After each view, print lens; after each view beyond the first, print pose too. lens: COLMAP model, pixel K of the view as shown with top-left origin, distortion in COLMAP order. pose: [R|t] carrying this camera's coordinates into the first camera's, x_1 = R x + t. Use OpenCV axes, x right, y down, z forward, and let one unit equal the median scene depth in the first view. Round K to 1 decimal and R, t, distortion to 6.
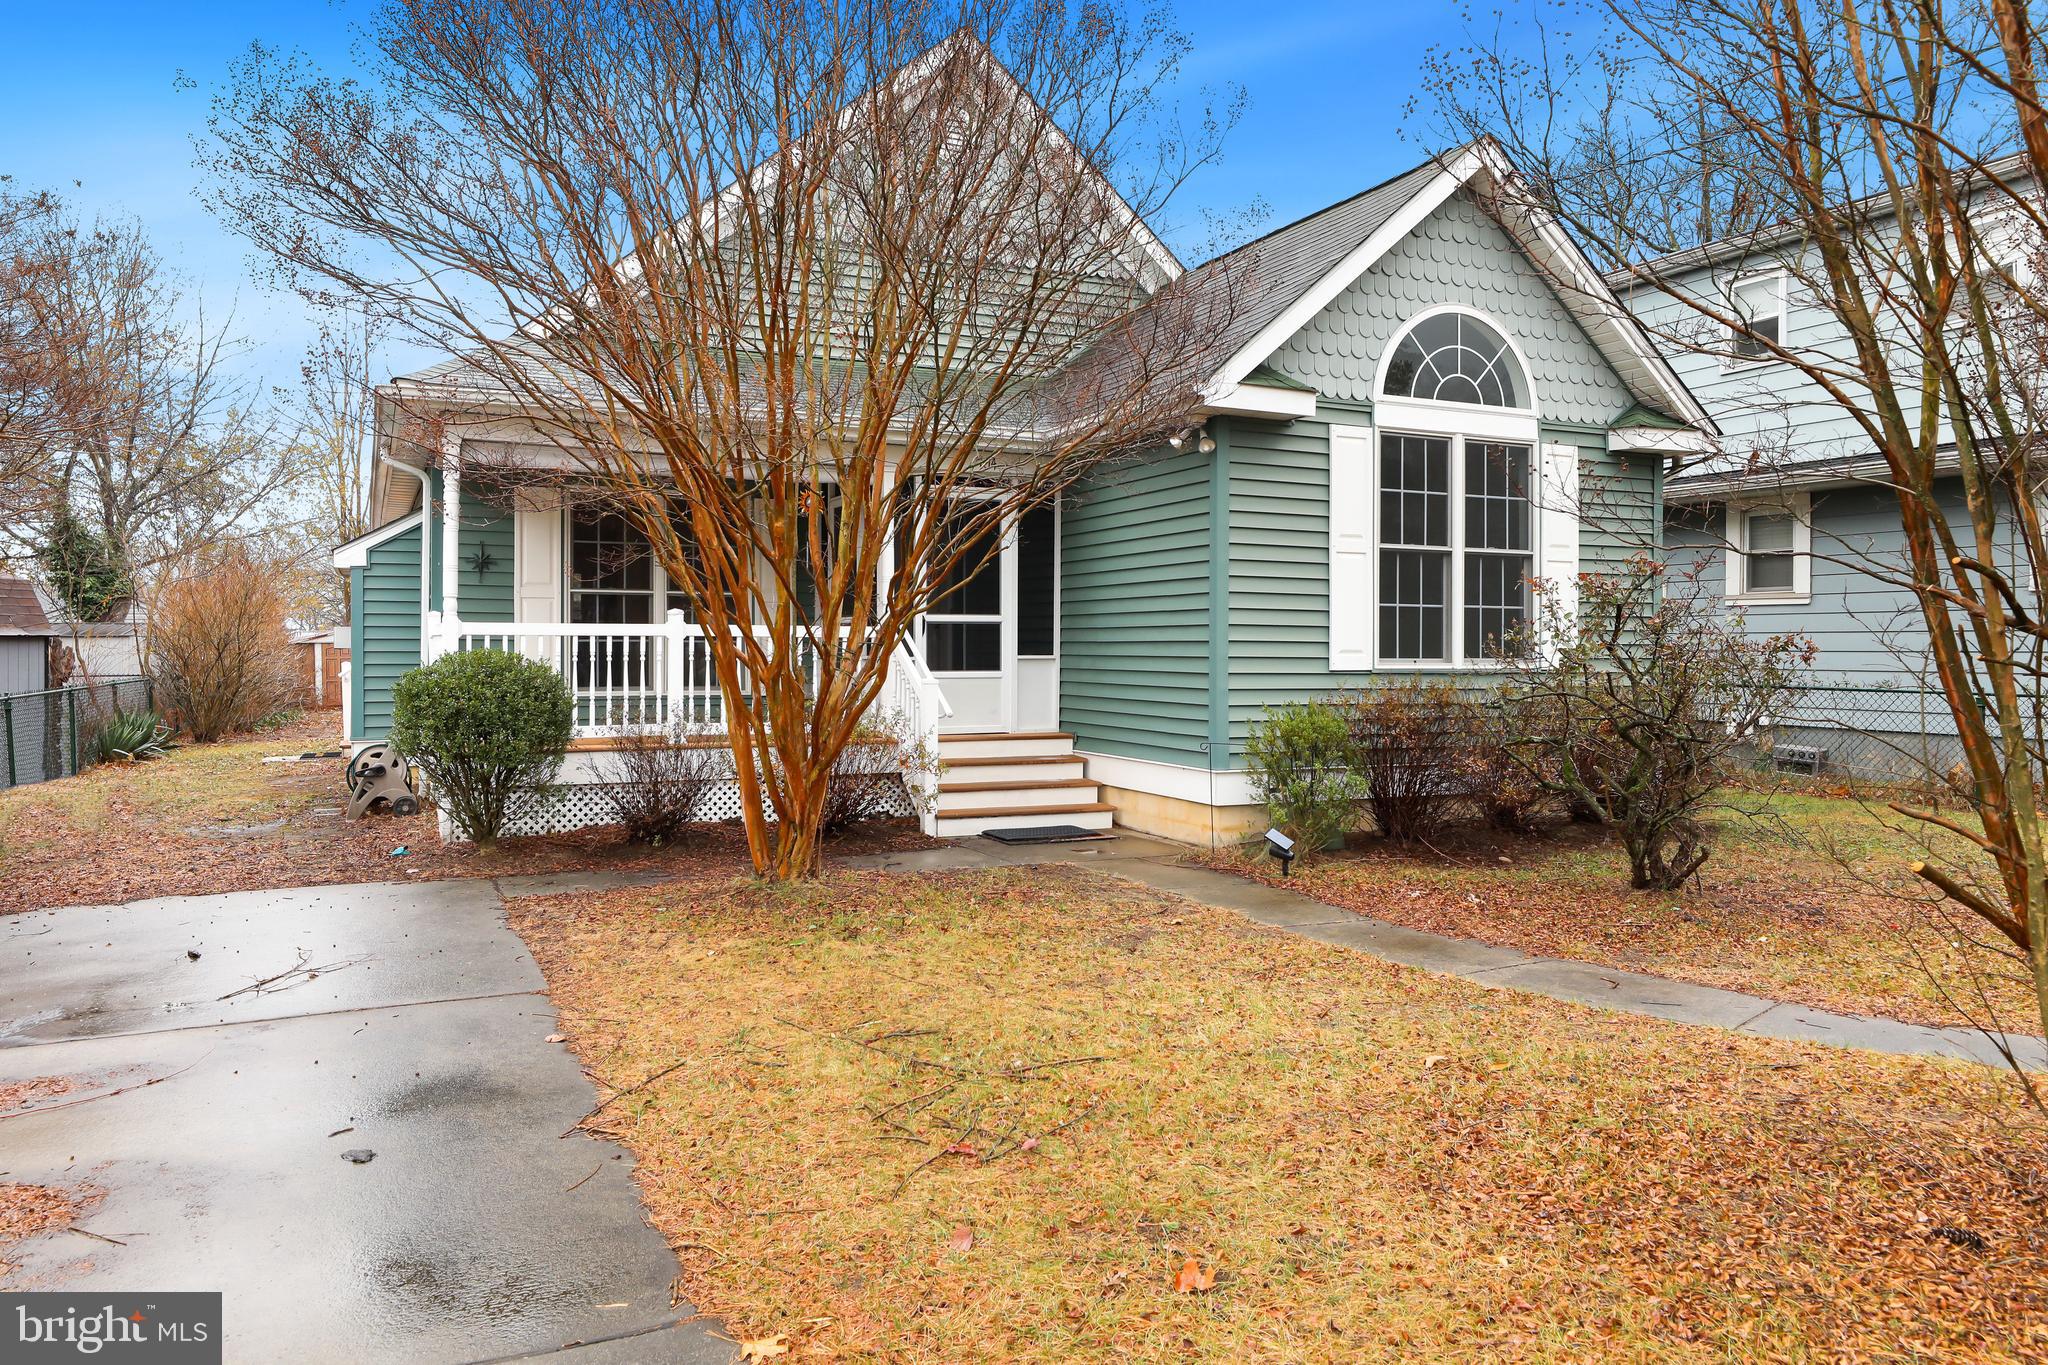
lens RADIAL K [[1405.5, 0, 1027.2], [0, 1405.5, 685.9], [0, 0, 1]] dist [0.006143, -0.002106]
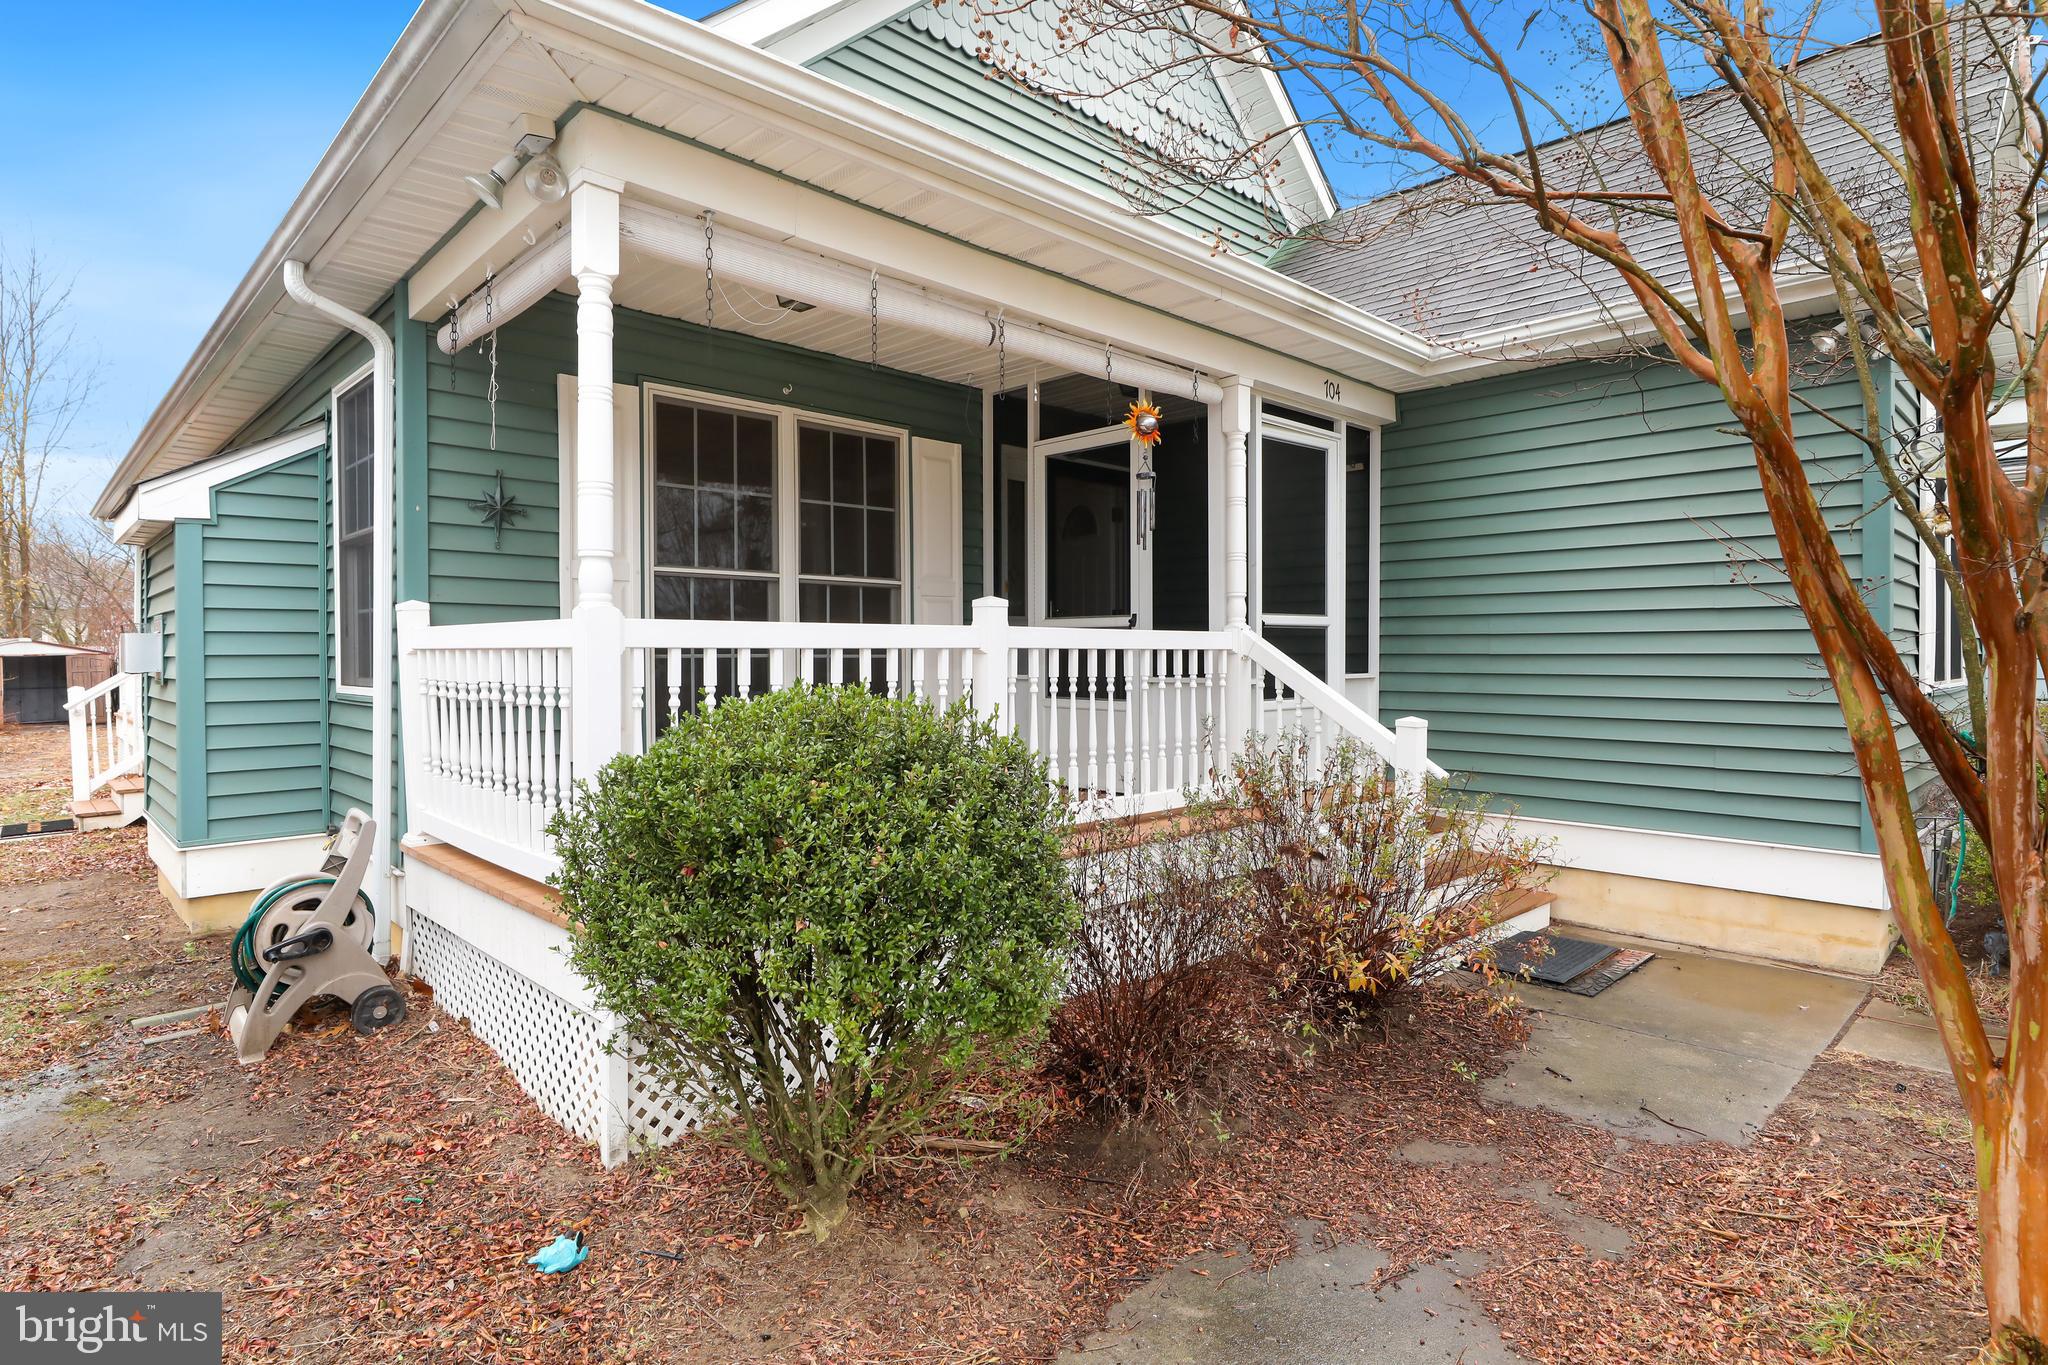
lens RADIAL K [[1080.0, 0, 1027.0], [0, 1080.0, 672.0], [0, 0, 1]] dist [-0.005555, -0.000760]
pose [[0.946333, -0.010237, 0.323030, -0.350593], [0.013434, 0.999880, -0.007670, -0.022132], [-0.322912, 0.011598, 0.946358, 0.582965]]
